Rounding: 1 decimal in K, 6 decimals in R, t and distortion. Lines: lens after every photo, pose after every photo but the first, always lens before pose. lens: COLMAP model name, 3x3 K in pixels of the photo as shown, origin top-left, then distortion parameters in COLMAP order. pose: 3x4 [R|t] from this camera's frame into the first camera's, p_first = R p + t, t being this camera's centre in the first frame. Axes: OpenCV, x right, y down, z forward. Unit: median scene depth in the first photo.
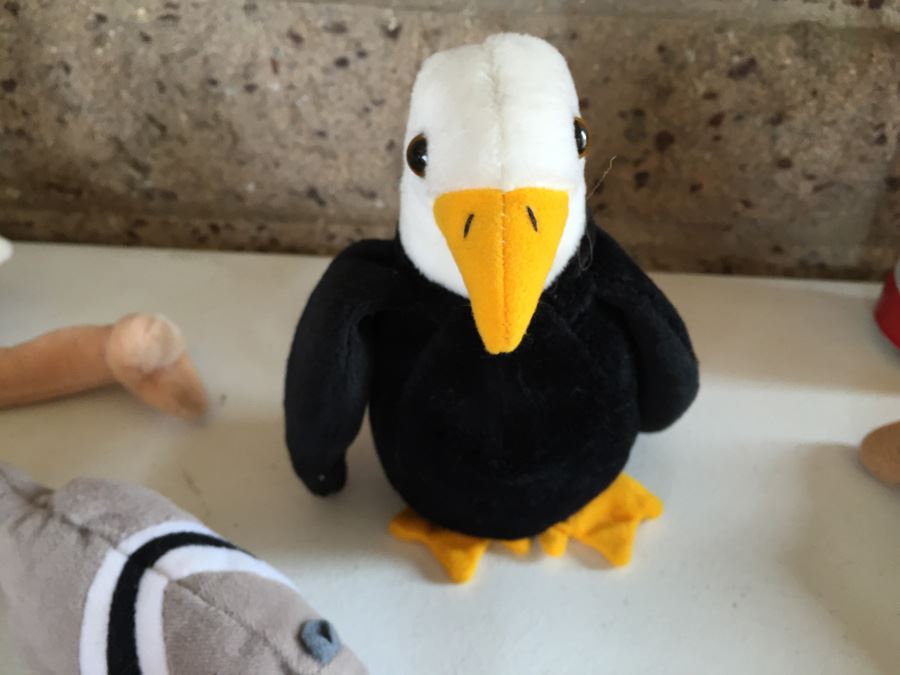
lens RADIAL K [[795.7, 0, 448.3], [0, 795.7, 336.2], [0, 0, 1]] dist [0.101728, -0.194255]
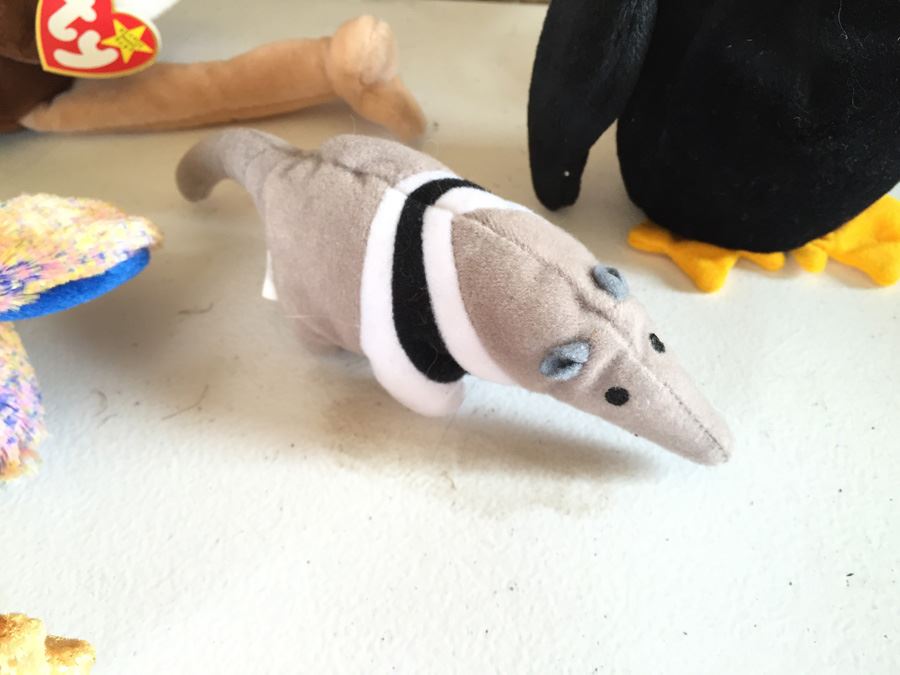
lens RADIAL K [[788.5, 0, 446.7], [0, 788.5, 331.6], [0, 0, 1]] dist [0.081355, -0.141381]
pose [[0.991952, 0.050277, -0.116208, -0.127274], [-0.033296, 0.989062, 0.143696, 0.163097], [0.122162, -0.138670, 0.982775, 0.028619]]
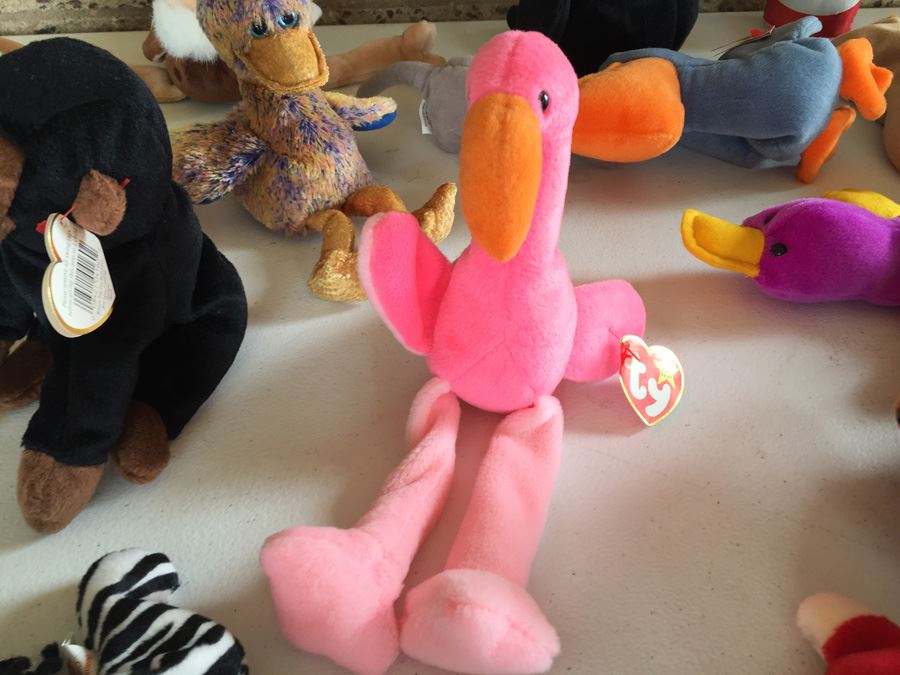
lens RADIAL K [[788.5, 0, 446.7], [0, 788.5, 331.6], [0, 0, 1]] dist [0.081355, -0.141381]
pose [[0.984815, -0.129911, 0.115164, -0.522227], [0.122108, 0.989871, 0.072427, 0.482172], [-0.123407, -0.057265, 0.990703, -0.813073]]
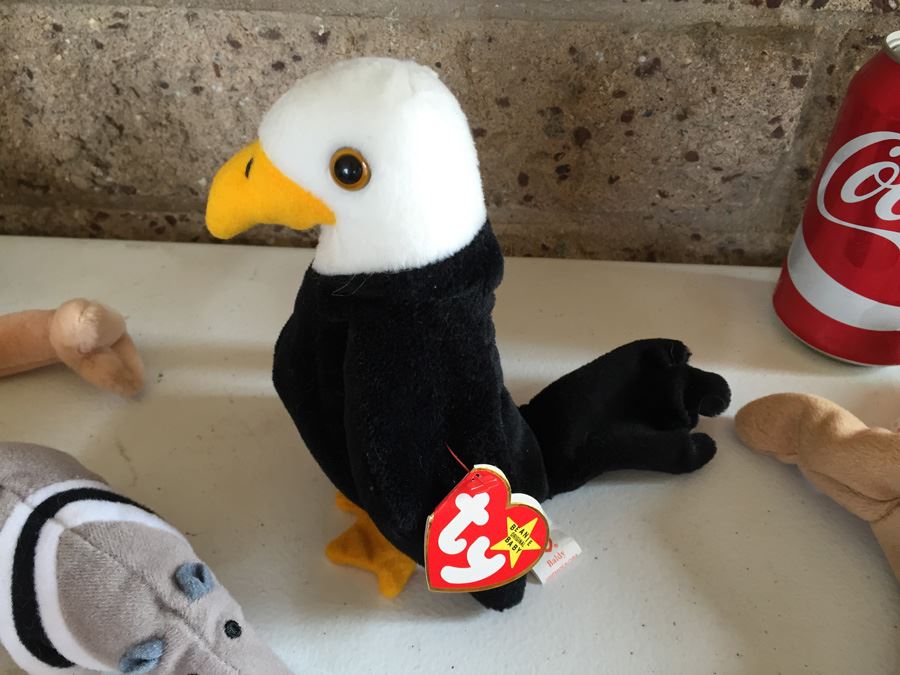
lens RADIAL K [[778.4, 0, 448.4], [0, 778.4, 337.9], [0, 0, 1]] dist [0.102639, -0.170281]
pose [[0.999662, -0.003298, -0.025795, 0.125115], [0.003837, 0.999775, 0.020873, 0.004046], [0.025720, -0.020965, 0.999449, -0.061867]]
